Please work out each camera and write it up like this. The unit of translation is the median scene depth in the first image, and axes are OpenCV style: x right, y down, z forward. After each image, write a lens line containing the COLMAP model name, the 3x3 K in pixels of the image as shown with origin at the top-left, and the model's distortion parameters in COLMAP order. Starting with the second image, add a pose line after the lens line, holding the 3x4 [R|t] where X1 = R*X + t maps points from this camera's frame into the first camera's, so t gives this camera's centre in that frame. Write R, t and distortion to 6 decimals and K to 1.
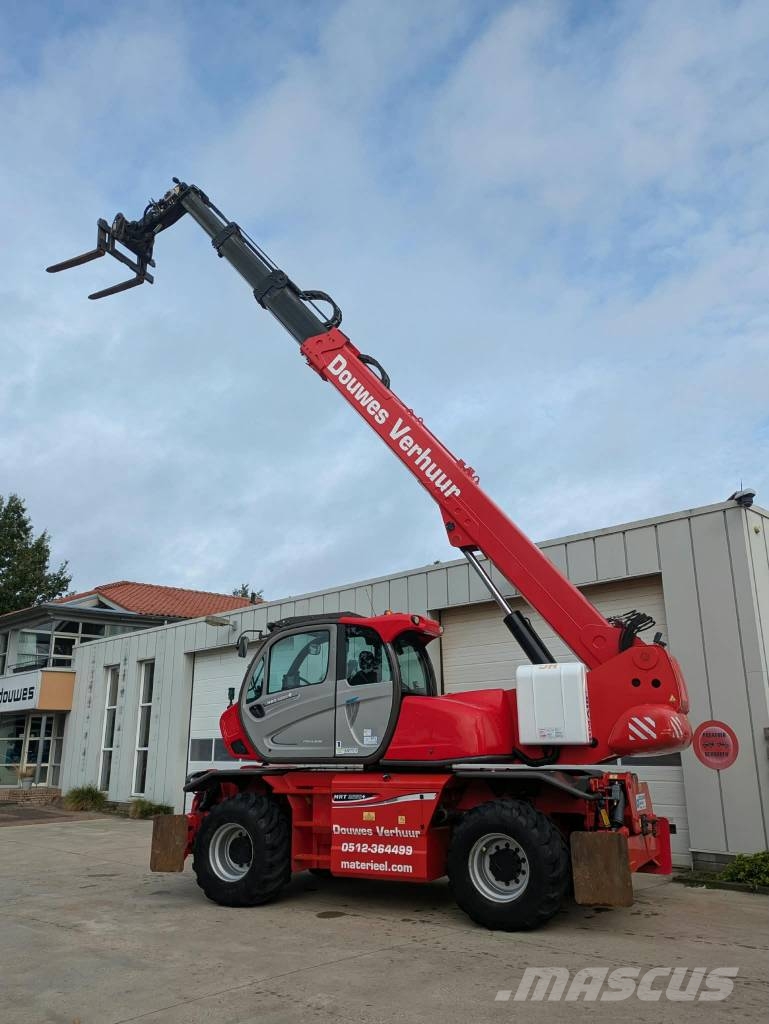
lens RADIAL K [[821.5, 0, 384.5], [0, 821.5, 512.0], [0, 0, 1]] dist [0.048212, -0.011976]
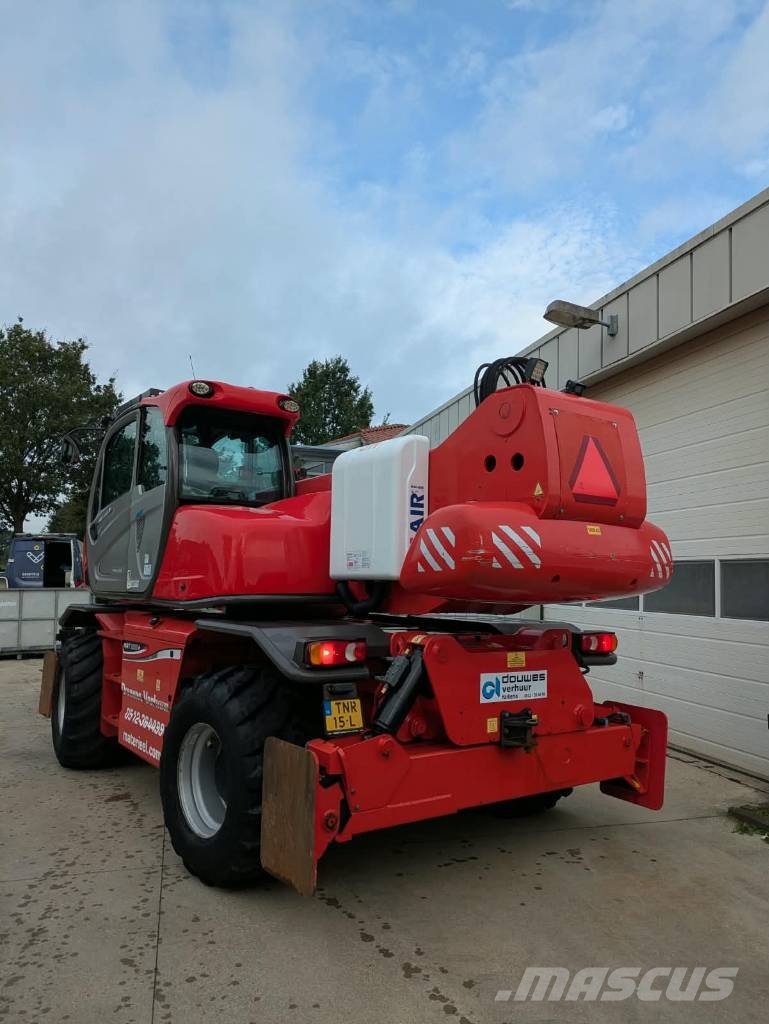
lens RADIAL K [[761.9, 0, 397.9], [0, 761.9, 521.6], [0, 0, 1]] dist [0.035587, 0.004261]
pose [[0.886252, -0.017348, -0.462878, 0.442667], [0.107879, 0.979549, 0.169838, 0.147749], [0.450466, -0.200454, 0.869999, 0.533367]]
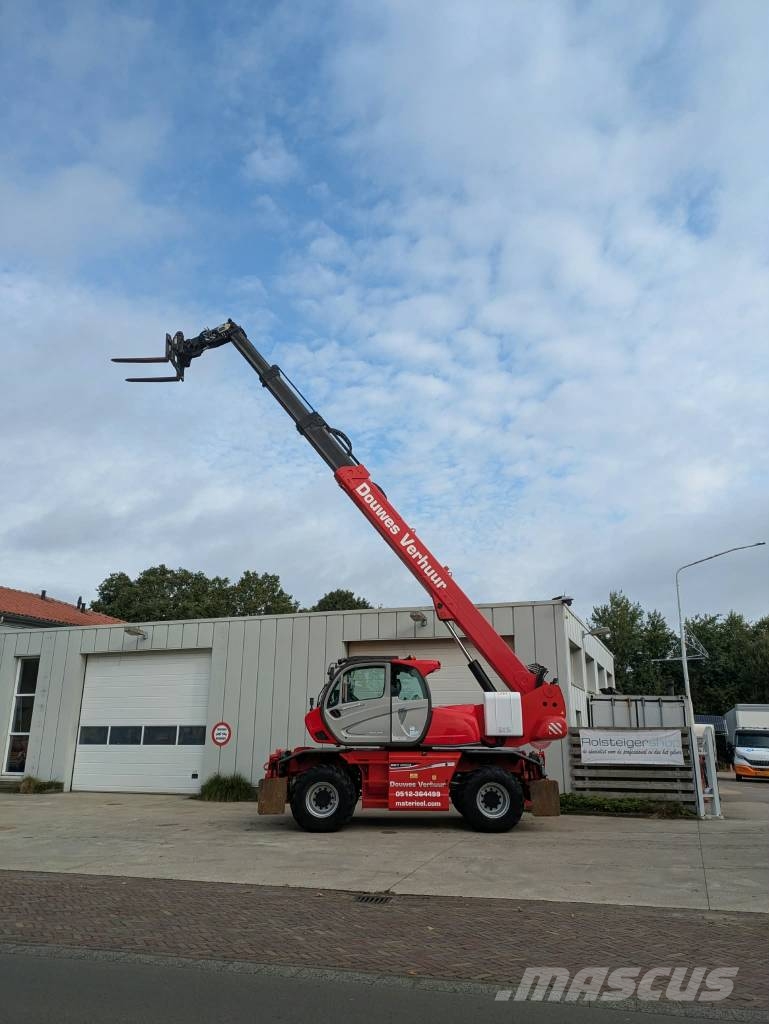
lens RADIAL K [[753.1, 0, 395.5], [0, 753.1, 513.4], [0, 0, 1]] dist [0.038313, -0.002741]
pose [[0.890655, 0.135463, 0.434031, -0.779826], [-0.133852, 0.990403, -0.034437, -0.117562], [-0.434531, -0.027425, 0.900239, -0.393089]]
